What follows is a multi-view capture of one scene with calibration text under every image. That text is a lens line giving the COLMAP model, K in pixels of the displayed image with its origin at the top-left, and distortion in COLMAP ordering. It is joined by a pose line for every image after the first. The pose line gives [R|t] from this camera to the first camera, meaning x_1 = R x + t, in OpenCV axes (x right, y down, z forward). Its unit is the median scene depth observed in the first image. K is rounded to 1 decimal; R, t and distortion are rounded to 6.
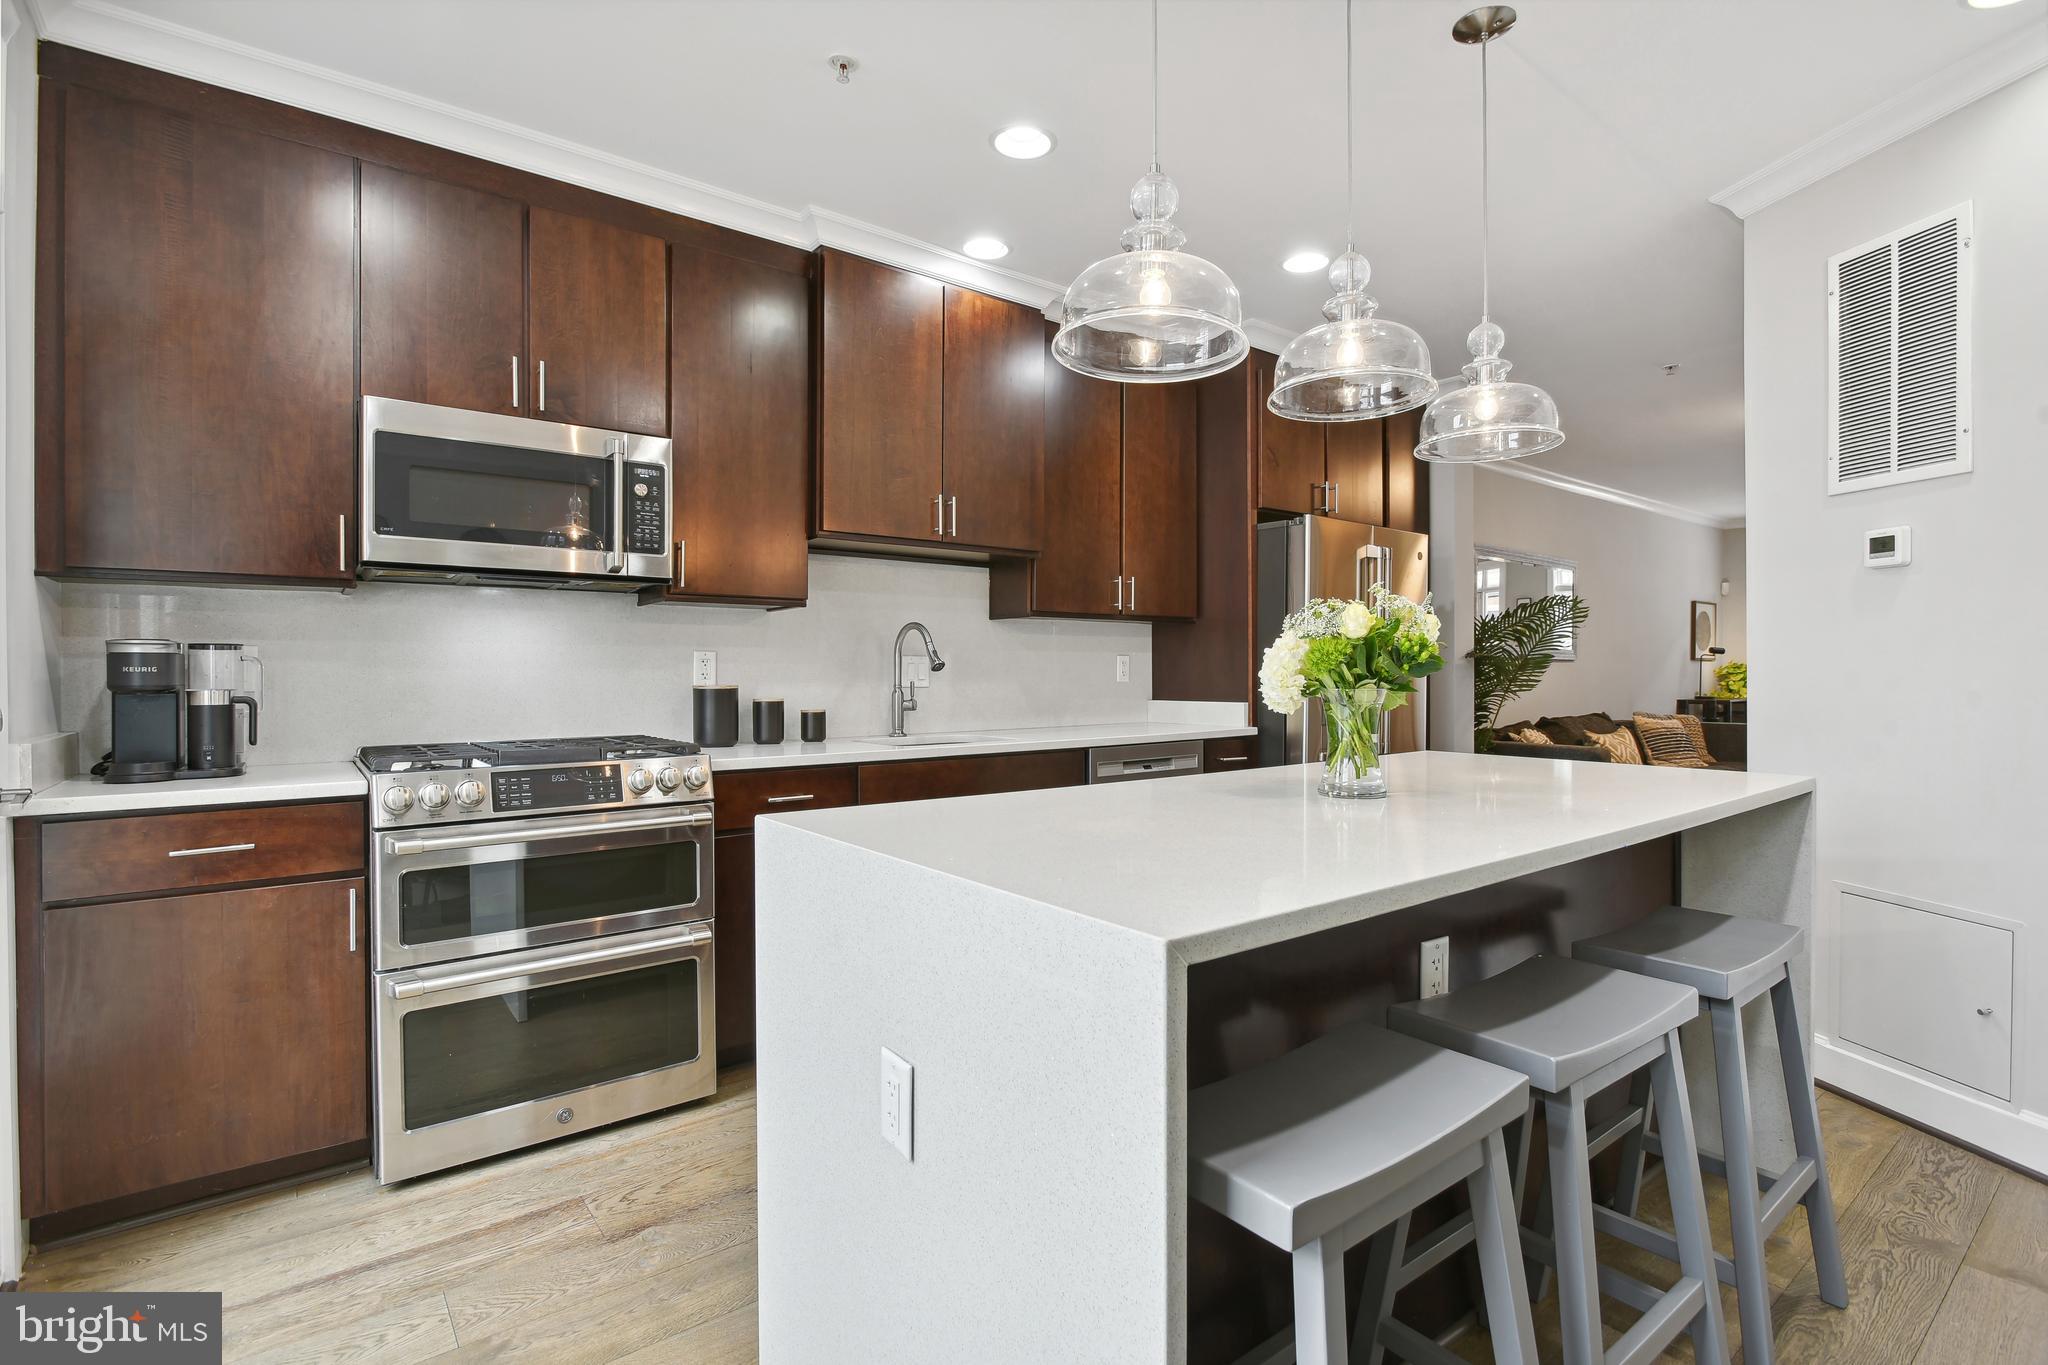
lens RADIAL K [[974.6, 0, 1028.4], [0, 974.6, 680.5], [0, 0, 1]] dist [-0.006899, -0.000449]
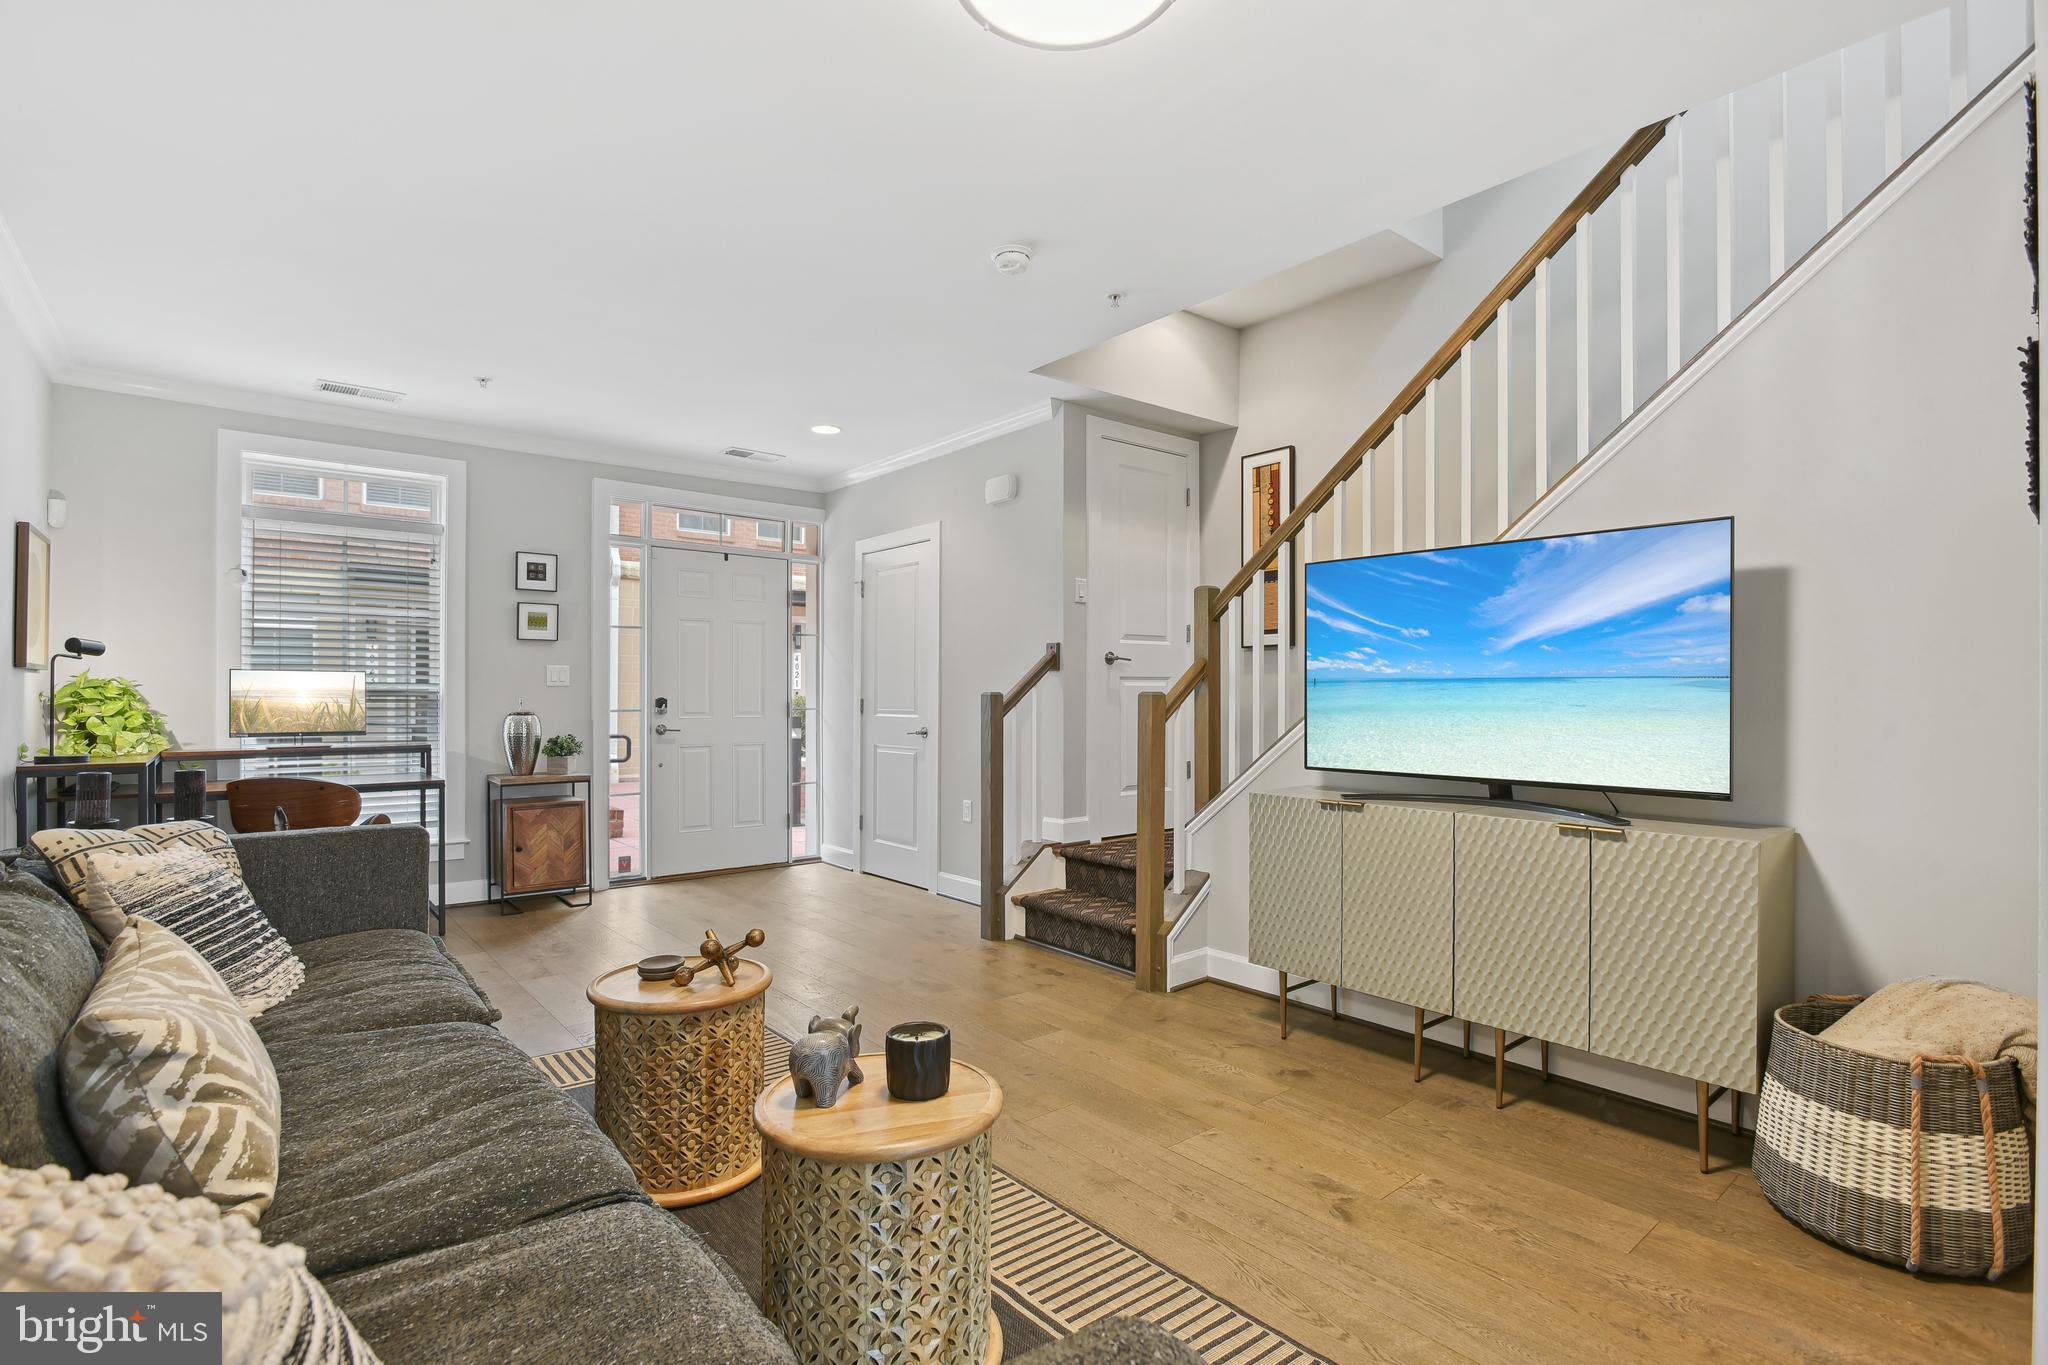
lens RADIAL K [[984.8, 0, 1024.1], [0, 984.8, 694.2], [0, 0, 1]] dist [-0.004103, -0.000344]
pose [[-0.008537, 0.007306, 0.999937, 0.790814], [0.007694, 0.999944, -0.007241, -0.010522], [-0.999934, 0.007632, -0.008593, 1.693913]]
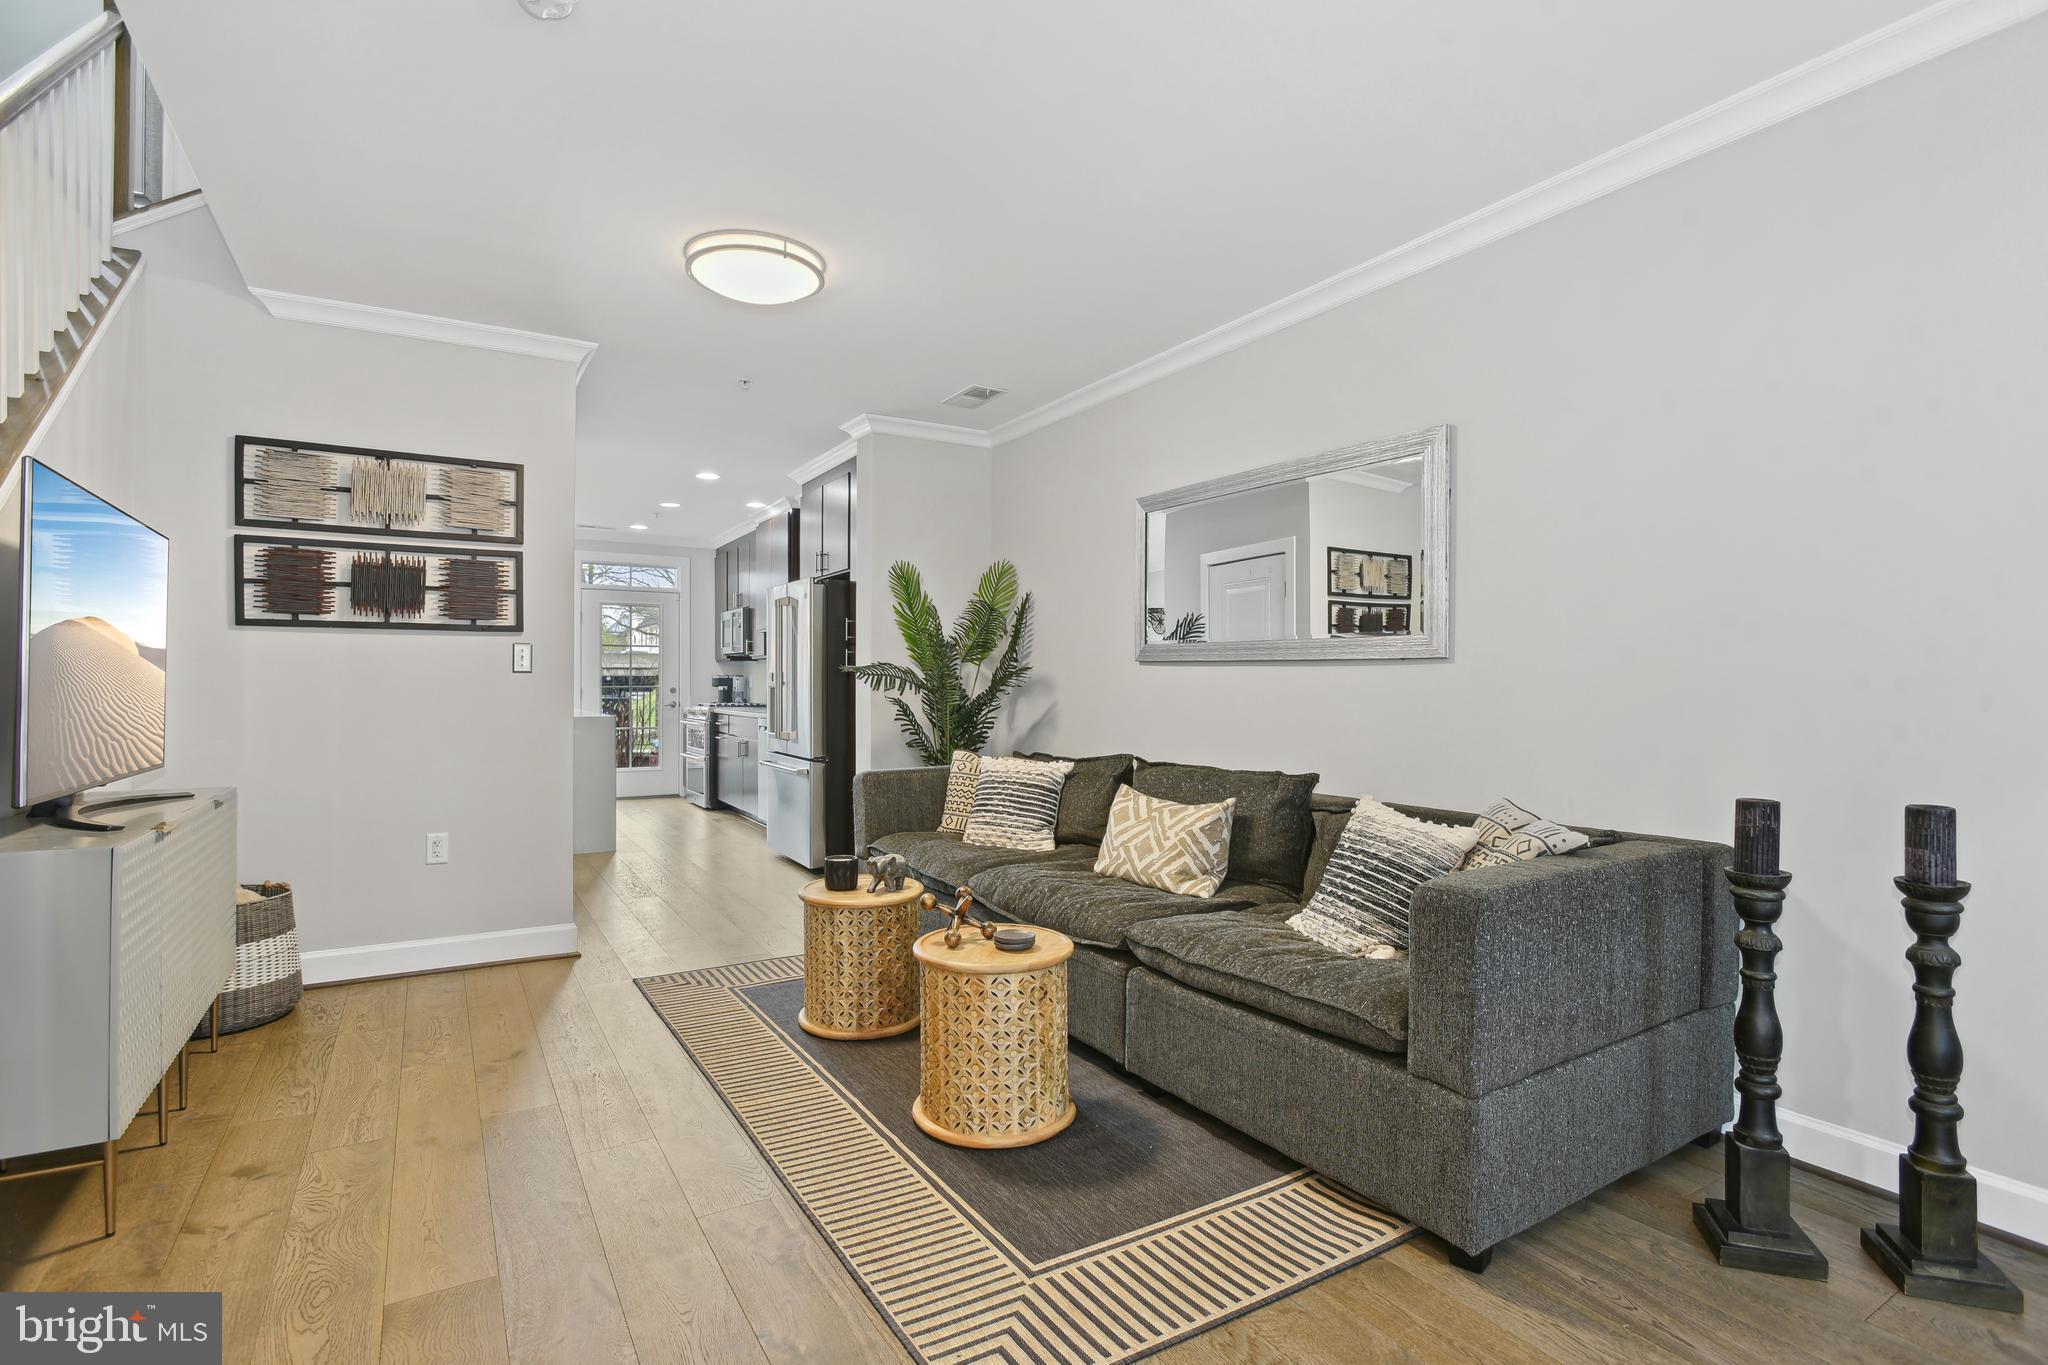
lens RADIAL K [[974.6, 0, 1028.4], [0, 974.6, 680.5], [0, 0, 1]] dist [-0.006899, -0.000449]
pose [[-0.125848, -0.001027, -0.992049, 2.381829], [-0.009605, 0.999954, 0.000183, -0.021529], [0.992003, 0.009551, -0.125852, 2.086048]]
